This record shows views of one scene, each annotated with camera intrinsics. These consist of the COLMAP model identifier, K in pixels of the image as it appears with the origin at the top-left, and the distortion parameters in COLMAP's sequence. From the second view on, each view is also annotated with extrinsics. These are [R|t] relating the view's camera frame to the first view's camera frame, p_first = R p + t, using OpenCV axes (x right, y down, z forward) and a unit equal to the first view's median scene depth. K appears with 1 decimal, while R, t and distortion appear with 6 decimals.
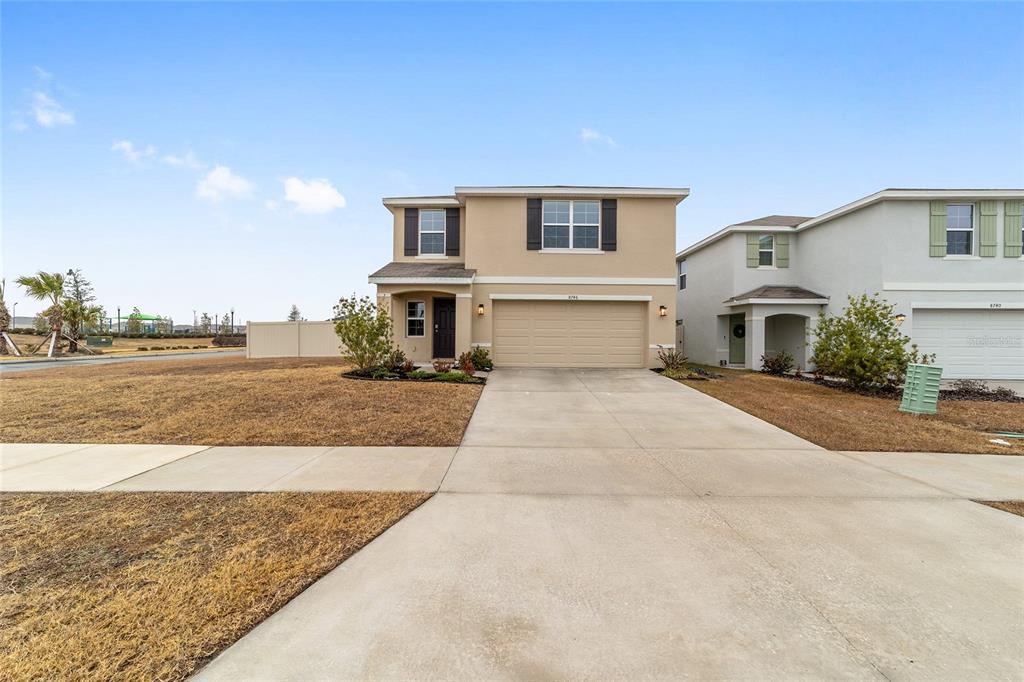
lens RADIAL K [[390.0, 0, 509.9], [0, 390.0, 339.6], [0, 0, 1]] dist [-0.010651, 0.005316]
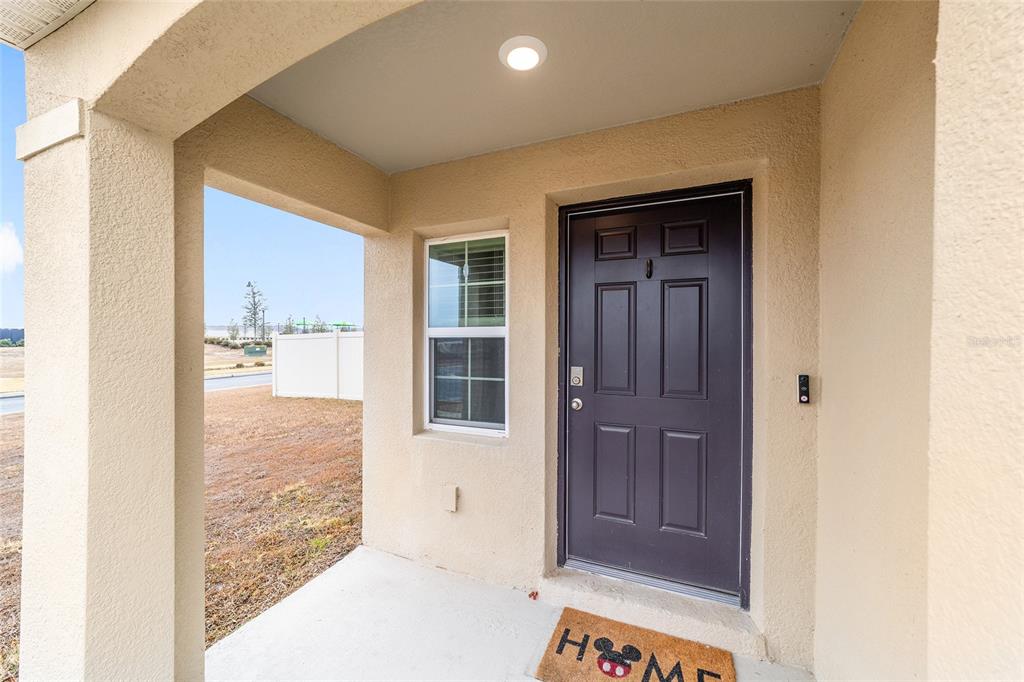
lens RADIAL K [[390.0, 0, 514.6], [0, 390.0, 341.4], [0, 0, 1]] dist [-0.010651, 0.005316]
pose [[0.924157, -0.003184, -0.382000, -0.160286], [0.005058, 0.999980, 0.003900, -0.054011], [0.381980, -0.005537, 0.924154, 0.902401]]
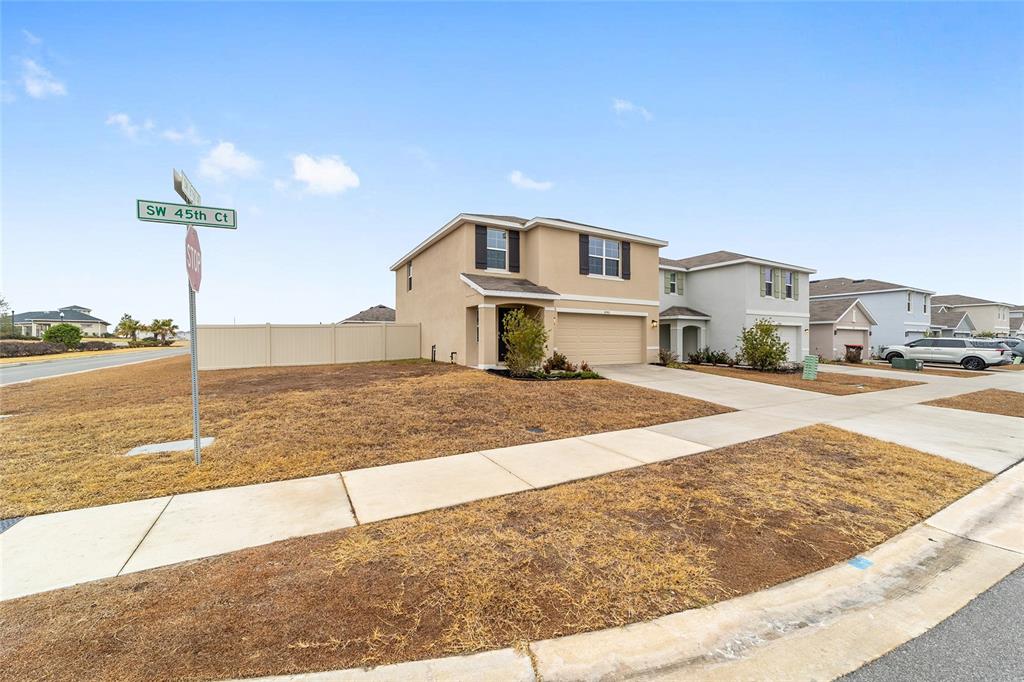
lens RADIAL K [[390.0, 0, 508.3], [0, 390.0, 338.0], [0, 0, 1]] dist [-0.010651, 0.005316]
pose [[0.869003, -0.003628, 0.494794, -0.783214], [0.005223, 0.999985, -0.001840, -0.019533], [-0.494780, 0.004183, 0.869008, 0.009691]]
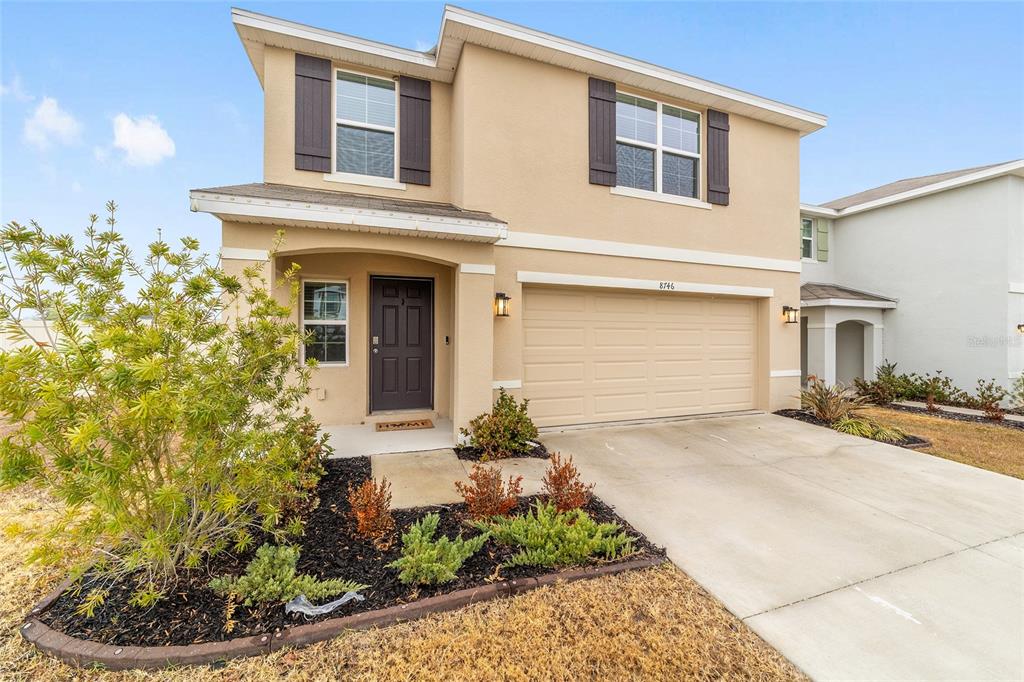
lens RADIAL K [[390.0, 0, 508.6], [0, 390.0, 337.3], [0, 0, 1]] dist [-0.010651, 0.005316]
pose [[0.939904, -0.004347, 0.341411, -0.213999], [0.004103, 0.999991, 0.001437, -0.040307], [-0.341414, 0.000050, 0.939913, 0.576311]]
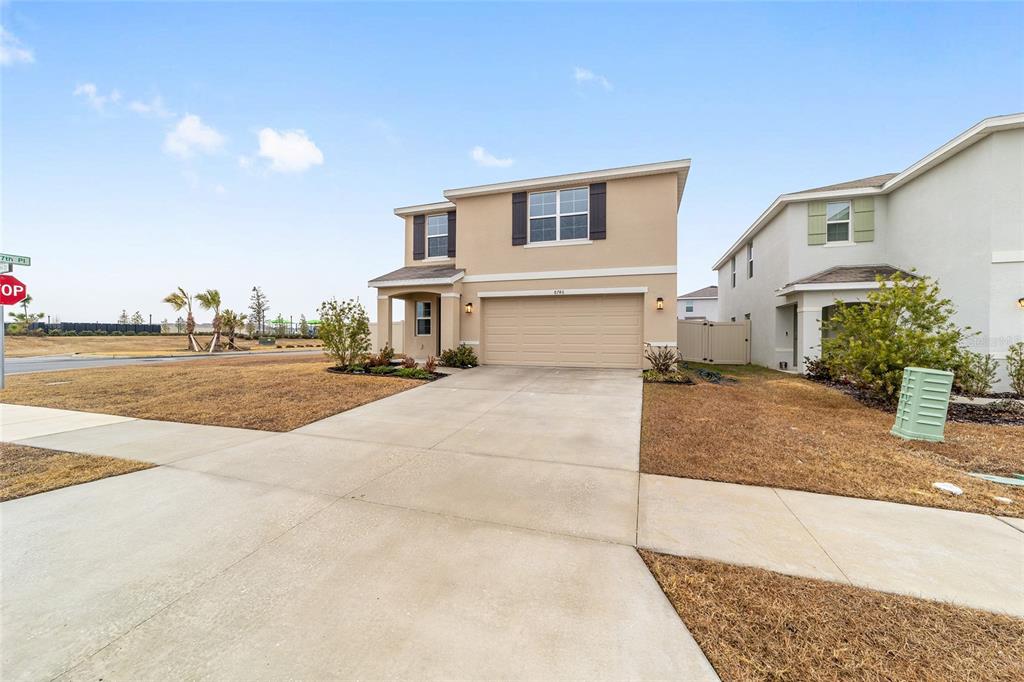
lens RADIAL K [[390.0, 0, 511.0], [0, 390.0, 338.4], [0, 0, 1]] dist [-0.010651, 0.005316]
pose [[0.948806, -0.004075, -0.315833, 0.346261], [0.003101, 0.999989, -0.003589, 0.006215], [0.315844, 0.002426, 0.948808, 0.068741]]
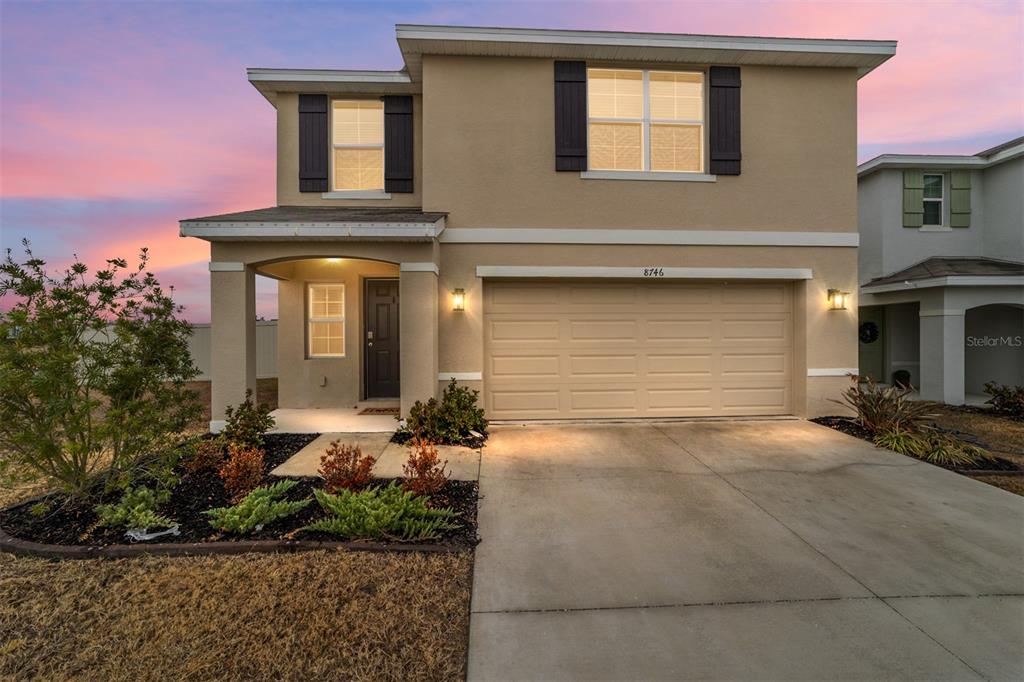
lens RADIAL K [[390.0, 0, 510.3], [0, 390.0, 337.0], [0, 0, 1]] dist [-0.010651, 0.005316]
pose [[0.998361, -0.013651, 0.055577, -0.038908], [0.013336, 0.999893, 0.006050, -0.034557], [-0.055653, -0.005299, 0.998436, 0.531562]]
